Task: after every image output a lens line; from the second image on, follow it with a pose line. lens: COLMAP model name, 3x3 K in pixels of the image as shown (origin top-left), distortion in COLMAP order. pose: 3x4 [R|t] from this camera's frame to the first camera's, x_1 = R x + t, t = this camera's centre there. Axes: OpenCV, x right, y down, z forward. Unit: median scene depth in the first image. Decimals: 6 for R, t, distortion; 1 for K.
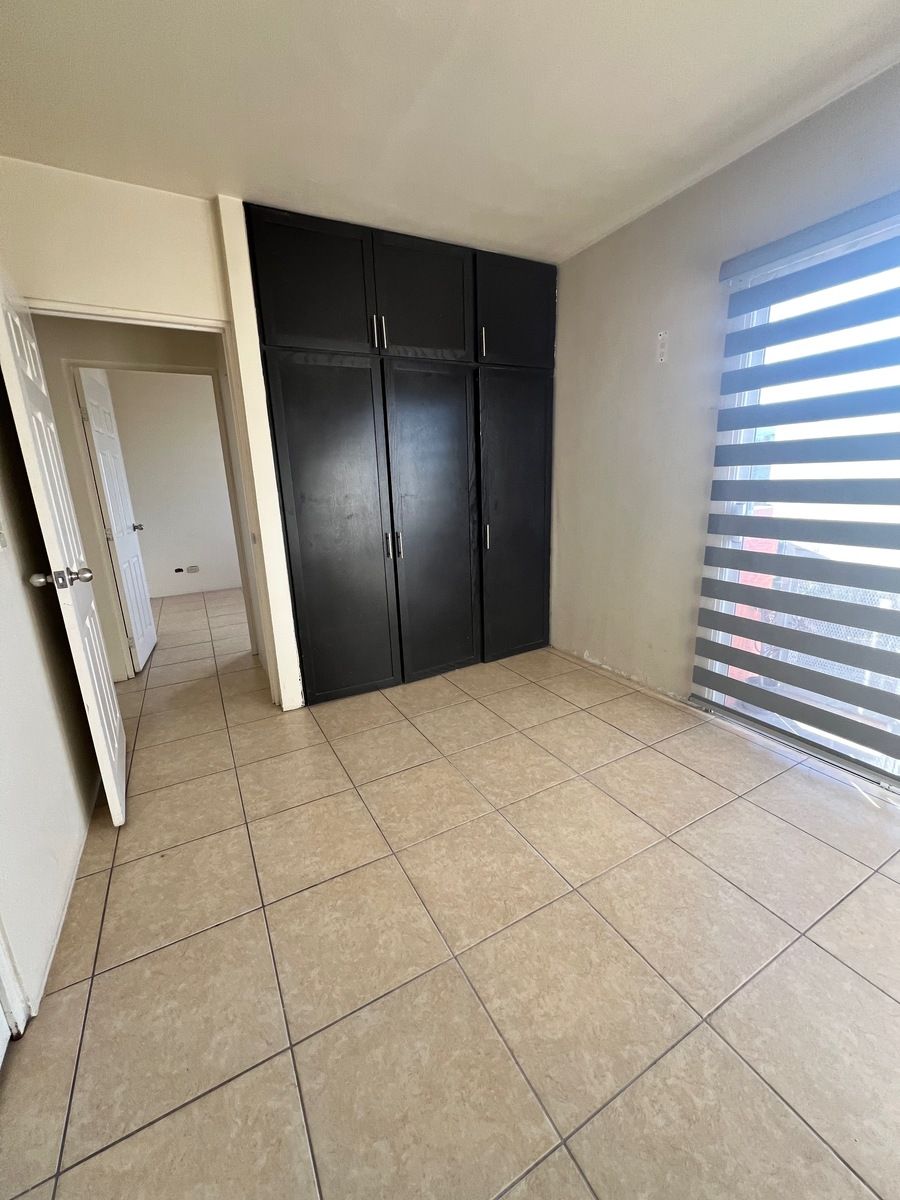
lens RADIAL K [[478.8, 0, 447.8], [0, 478.8, 600.8], [0, 0, 1]] dist [0.002660, 0.000179]
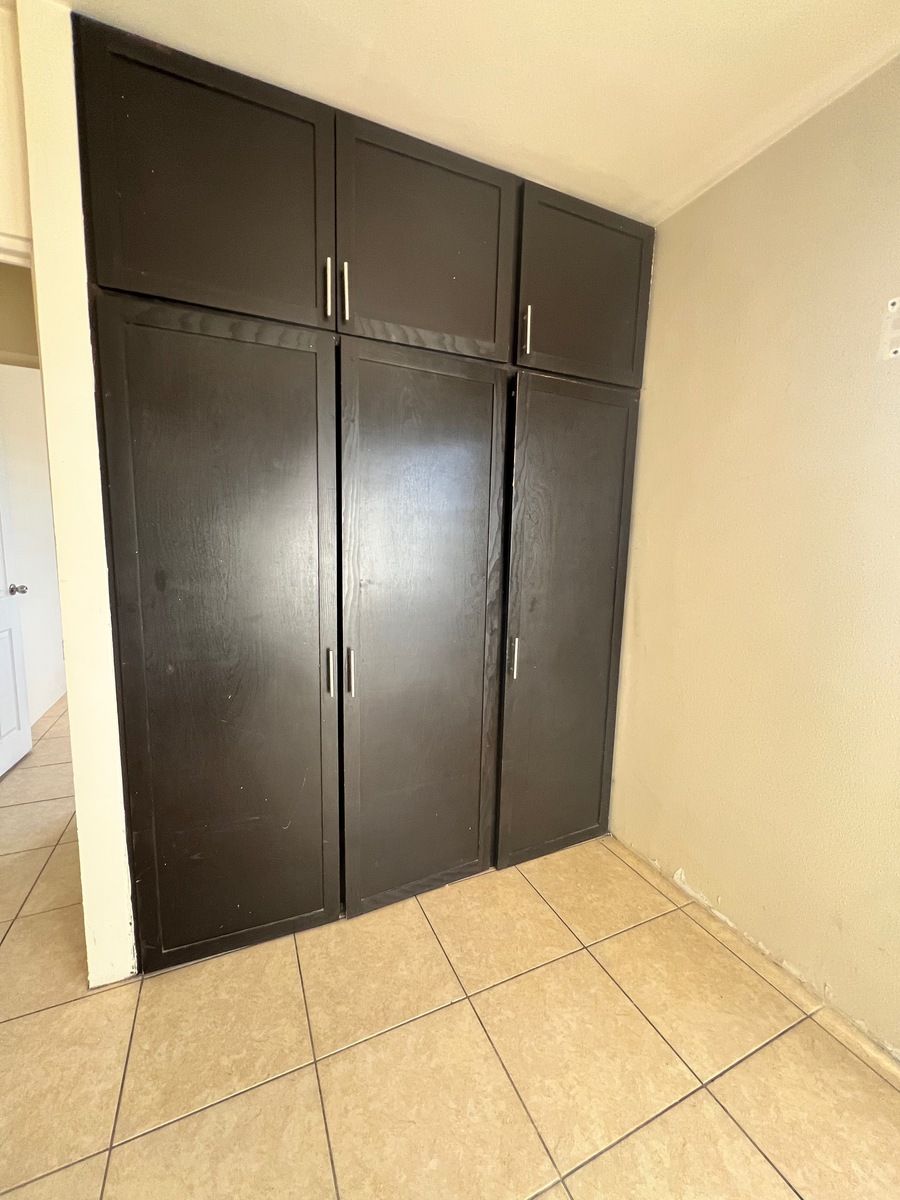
lens RADIAL K [[478.8, 0, 447.8], [0, 478.8, 600.8], [0, 0, 1]] dist [0.002660, 0.000179]
pose [[0.995519, 0.069865, -0.063723, 0.036456], [-0.076769, 0.990595, -0.113262, -0.138488], [0.055211, 0.117647, 0.991520, 0.442531]]
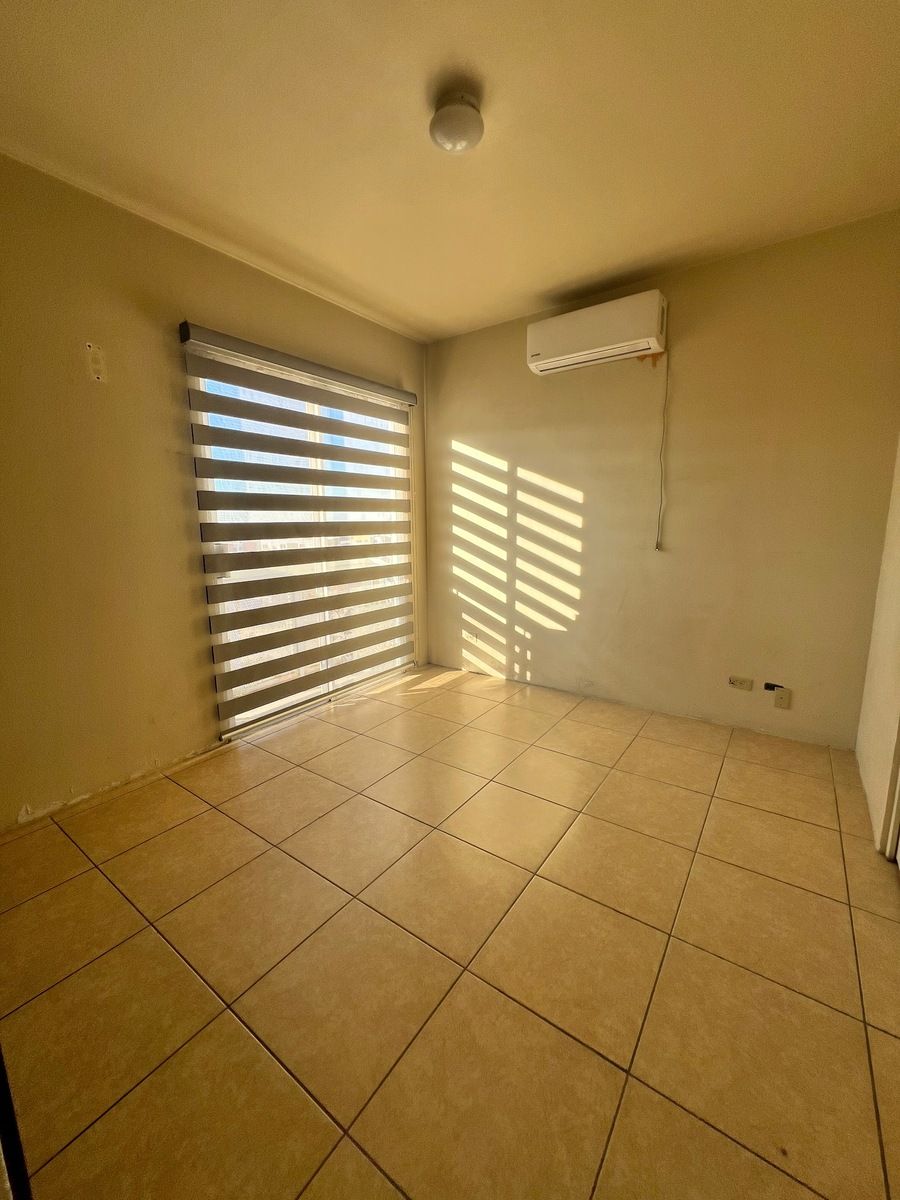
lens RADIAL K [[478.8, 0, 447.8], [0, 478.8, 600.8], [0, 0, 1]] dist [0.002660, 0.000179]
pose [[-0.430741, -0.110516, 0.895683, -0.495679], [0.250292, 0.938912, 0.236217, -0.161753], [-0.867073, 0.325931, -0.376767, 0.776859]]
